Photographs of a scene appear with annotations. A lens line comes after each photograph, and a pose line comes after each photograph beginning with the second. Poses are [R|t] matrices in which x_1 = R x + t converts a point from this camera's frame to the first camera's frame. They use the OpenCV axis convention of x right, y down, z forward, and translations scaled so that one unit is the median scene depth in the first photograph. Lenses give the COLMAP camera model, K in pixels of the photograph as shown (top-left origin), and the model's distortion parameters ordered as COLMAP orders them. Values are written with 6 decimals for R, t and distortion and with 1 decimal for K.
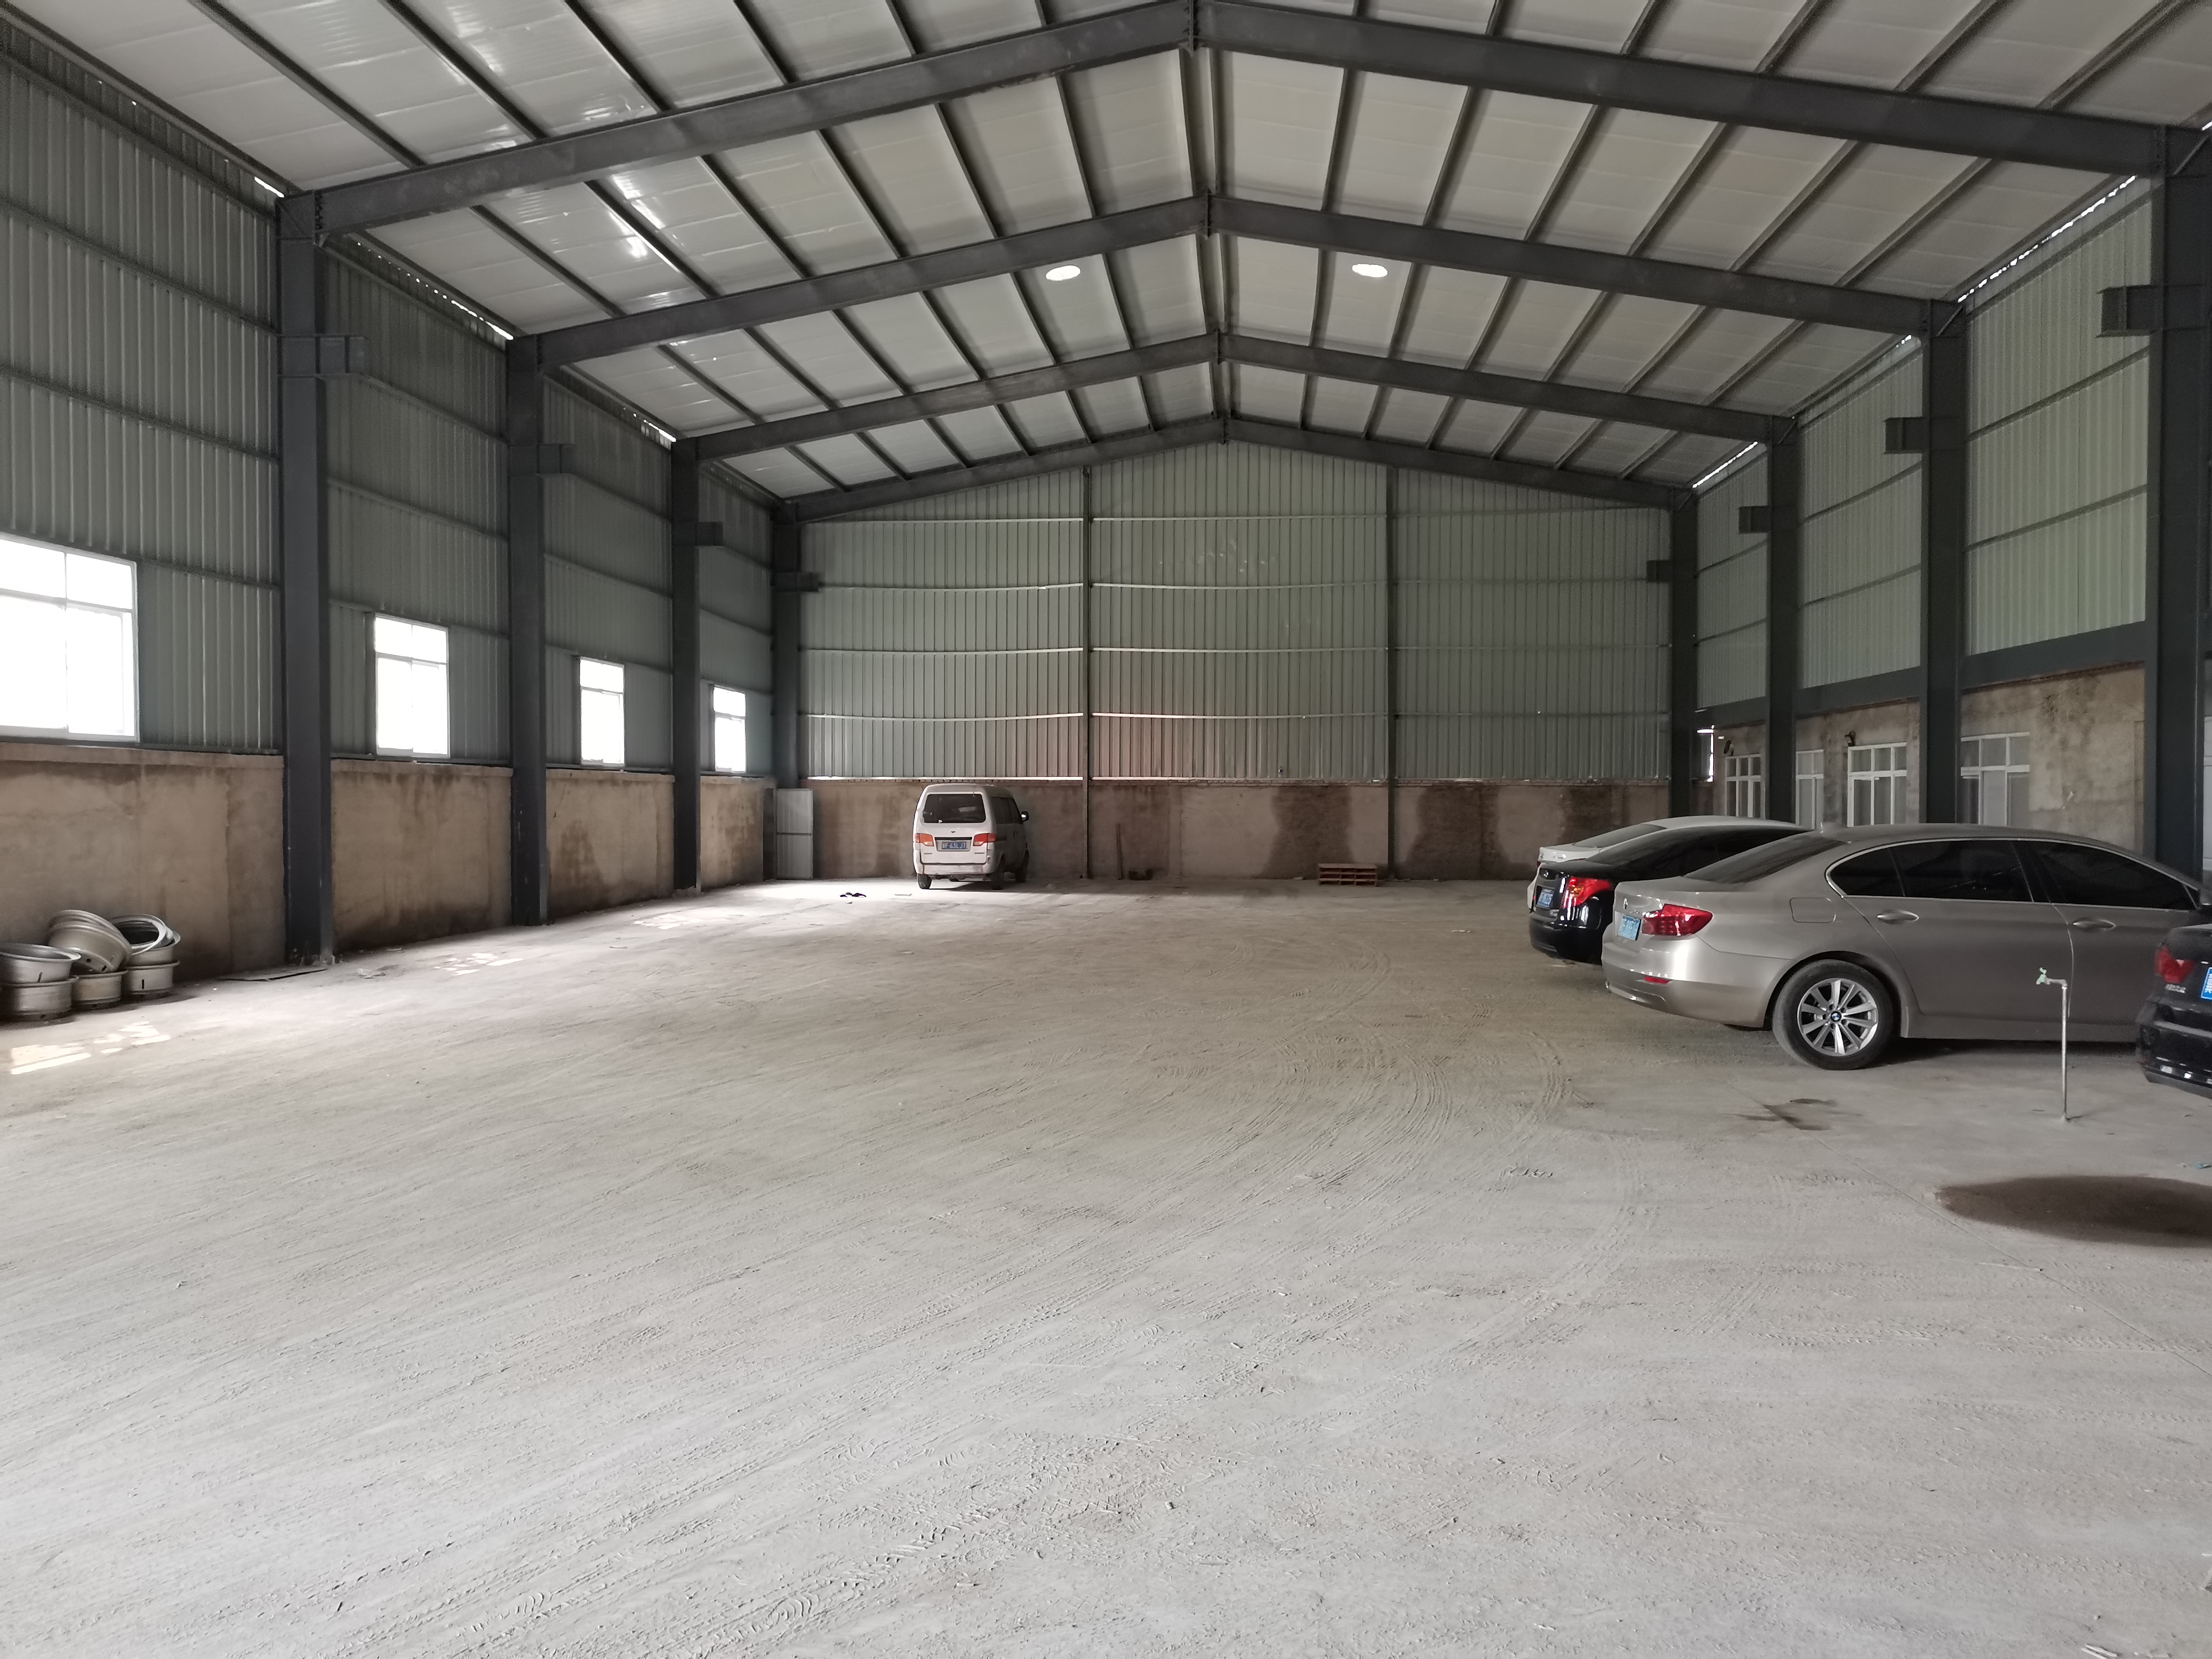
lens RADIAL K [[1668.2, 0, 1113.3], [0, 1668.2, 820.2], [0, 0, 1]] dist [0.043124, -0.018026]
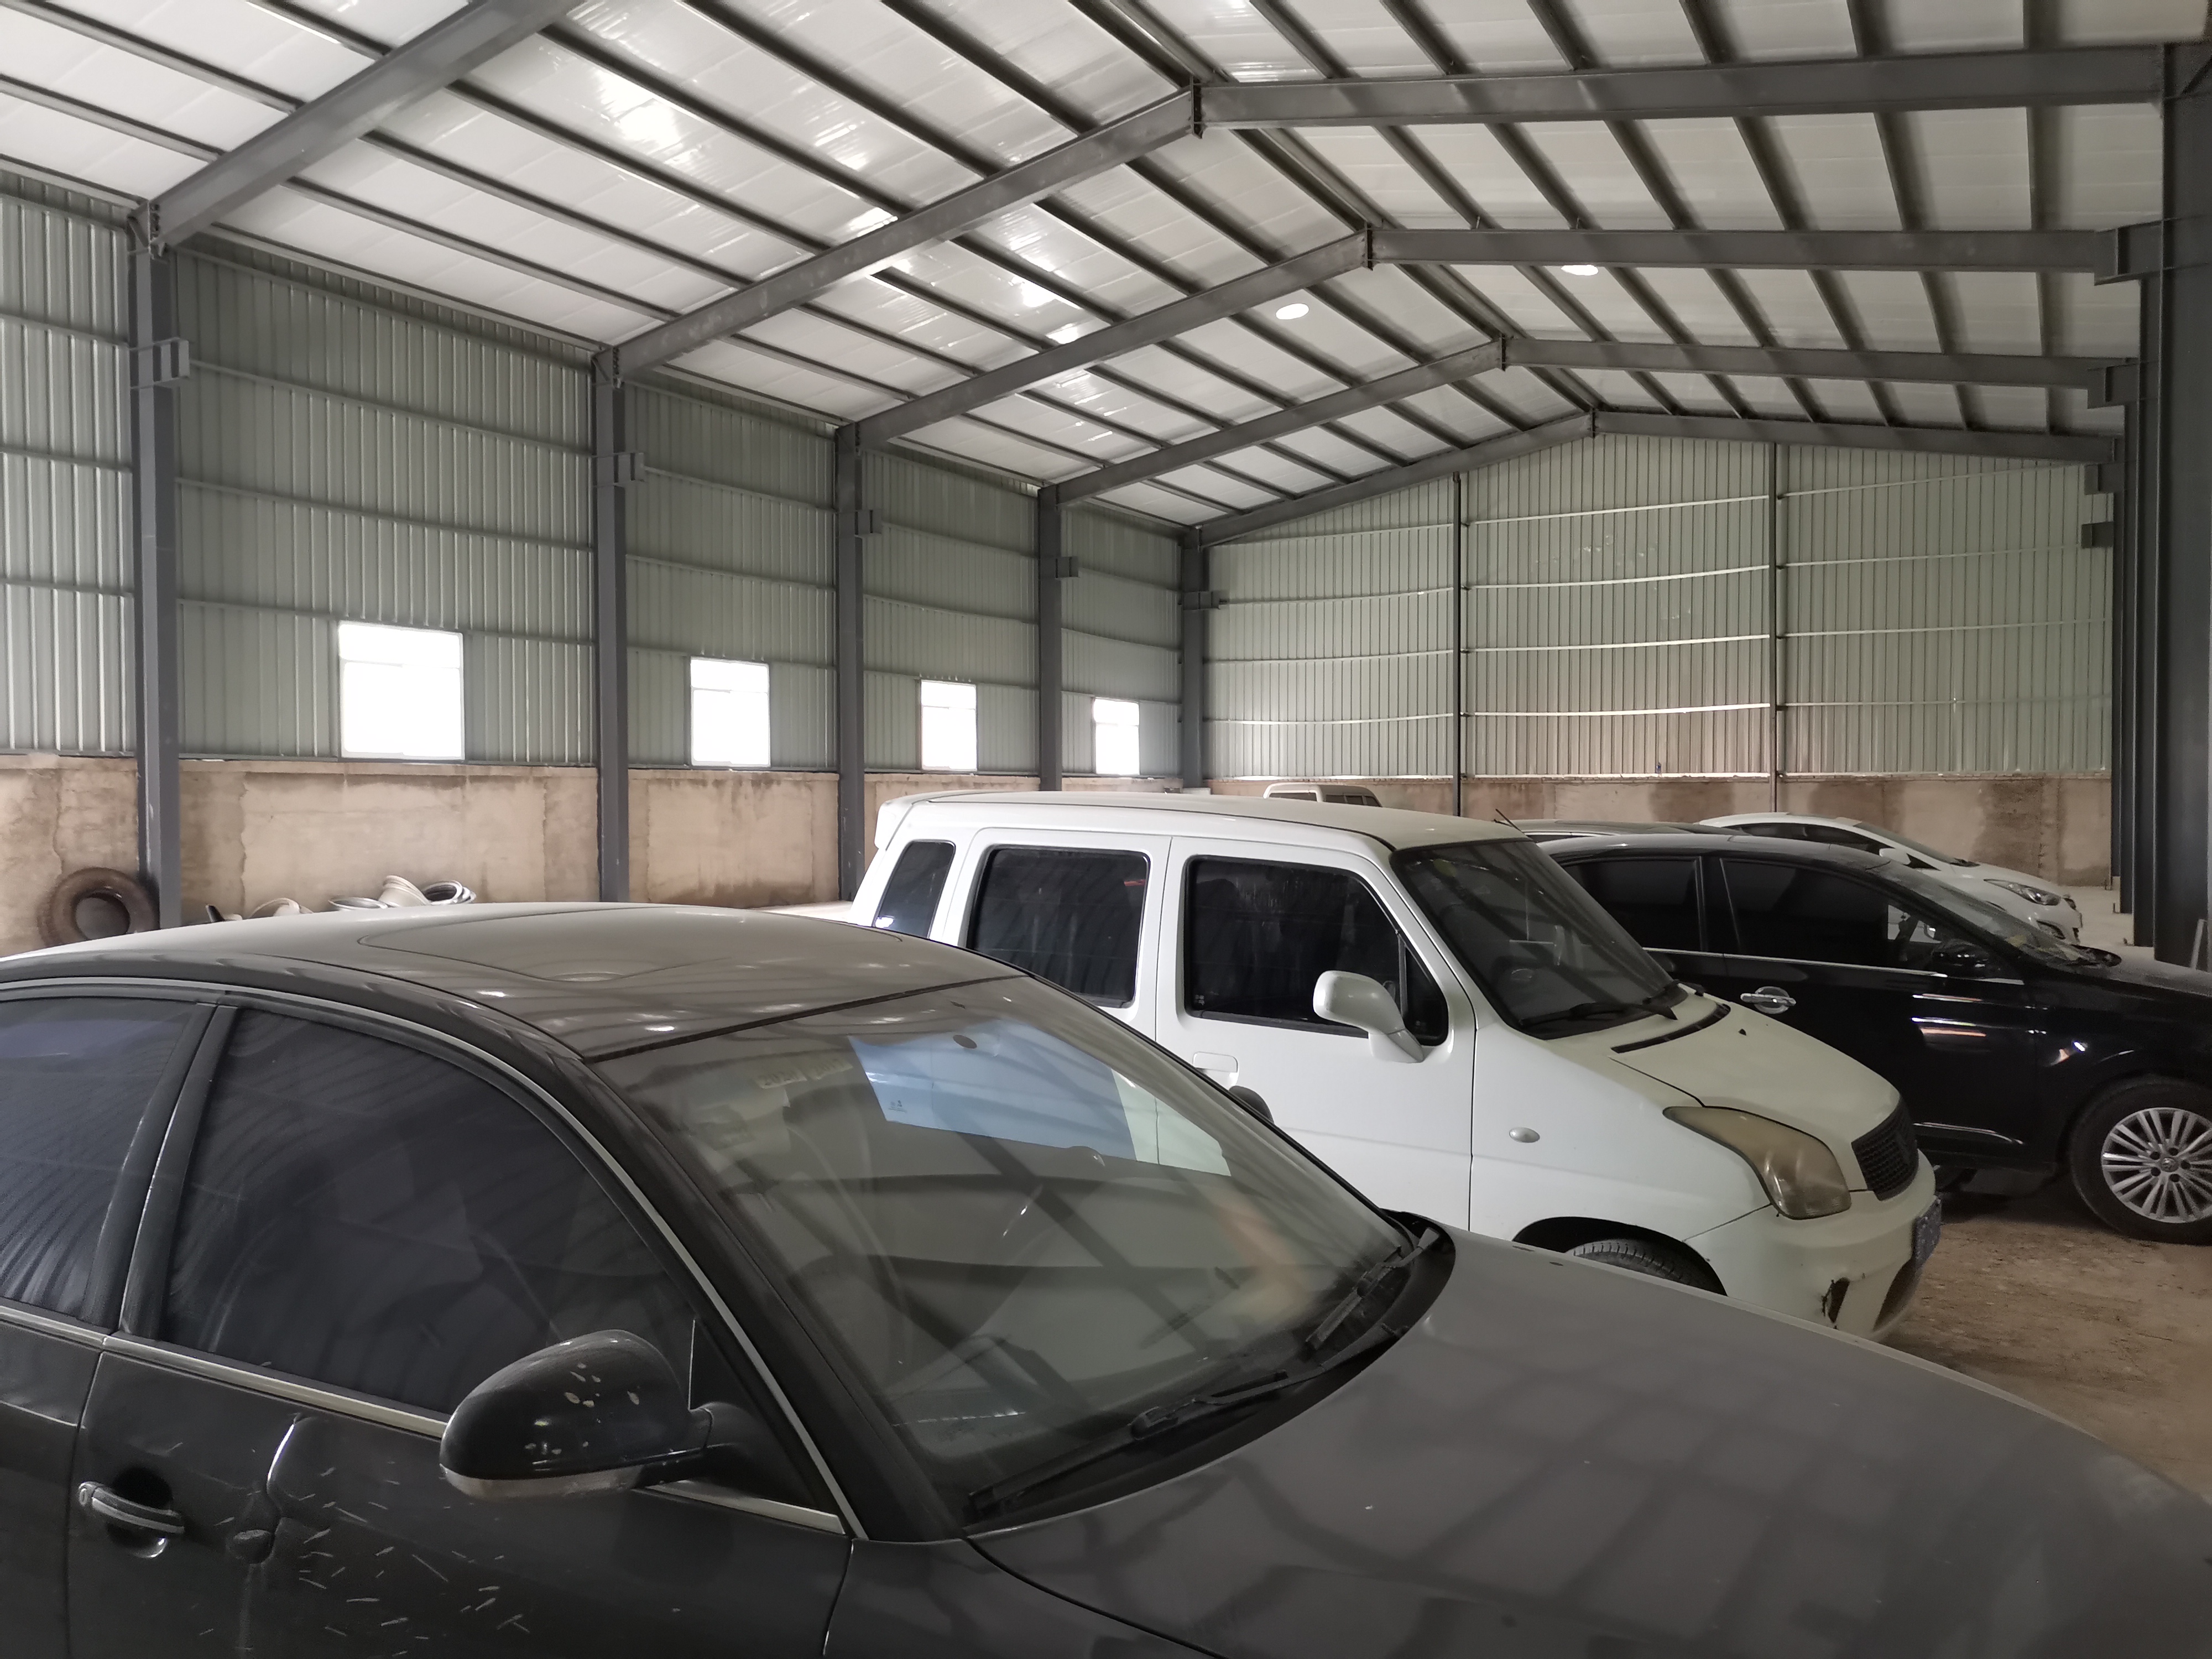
lens RADIAL K [[1668.2, 0, 1110.0], [0, 1668.2, 823.9], [0, 0, 1]] dist [0.043124, -0.018026]
pose [[0.906301, 0.002936, -0.422622, 0.381742], [-0.001685, 0.999993, 0.003334, 0.001541], [0.422629, -0.002310, 0.906300, -0.037696]]
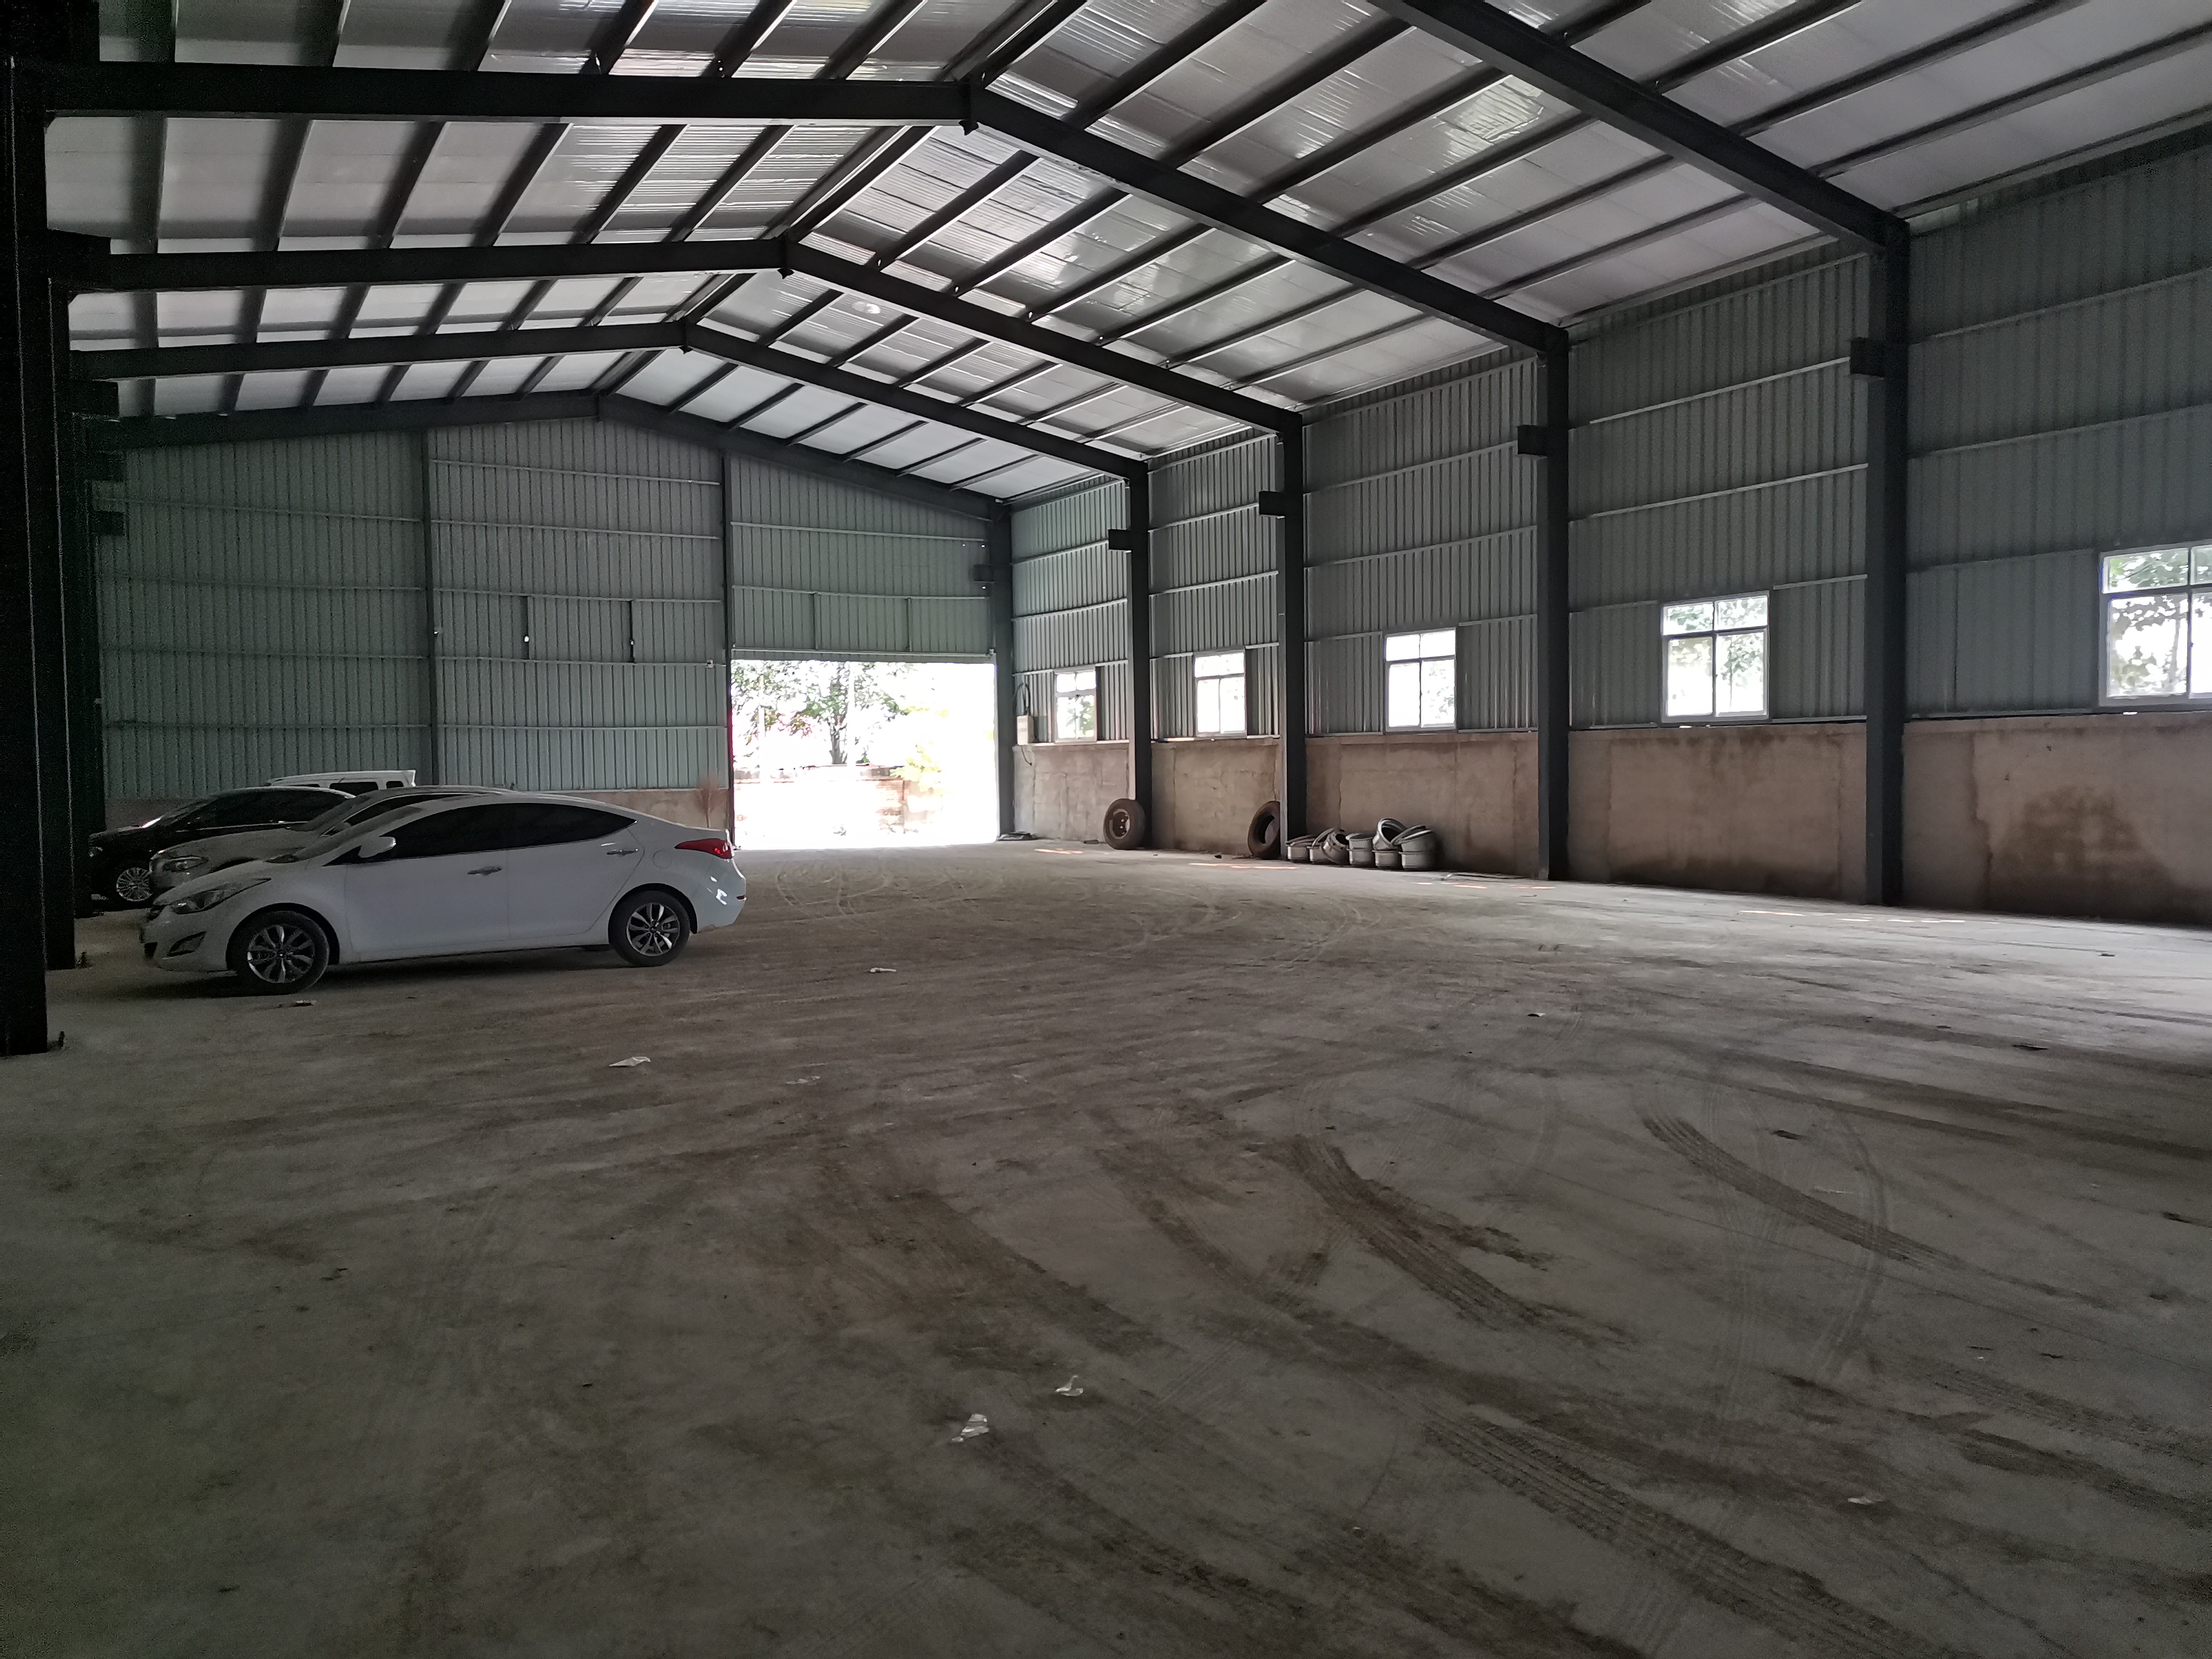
lens RADIAL K [[1668.2, 0, 1114.5], [0, 1668.2, 825.1], [0, 0, 1]] dist [0.043124, -0.018026]
pose [[-0.817309, 0.028852, -0.575477, 0.531094], [0.001571, 0.998853, 0.047848, -0.022712], [0.576198, 0.038203, -0.816417, 1.647665]]
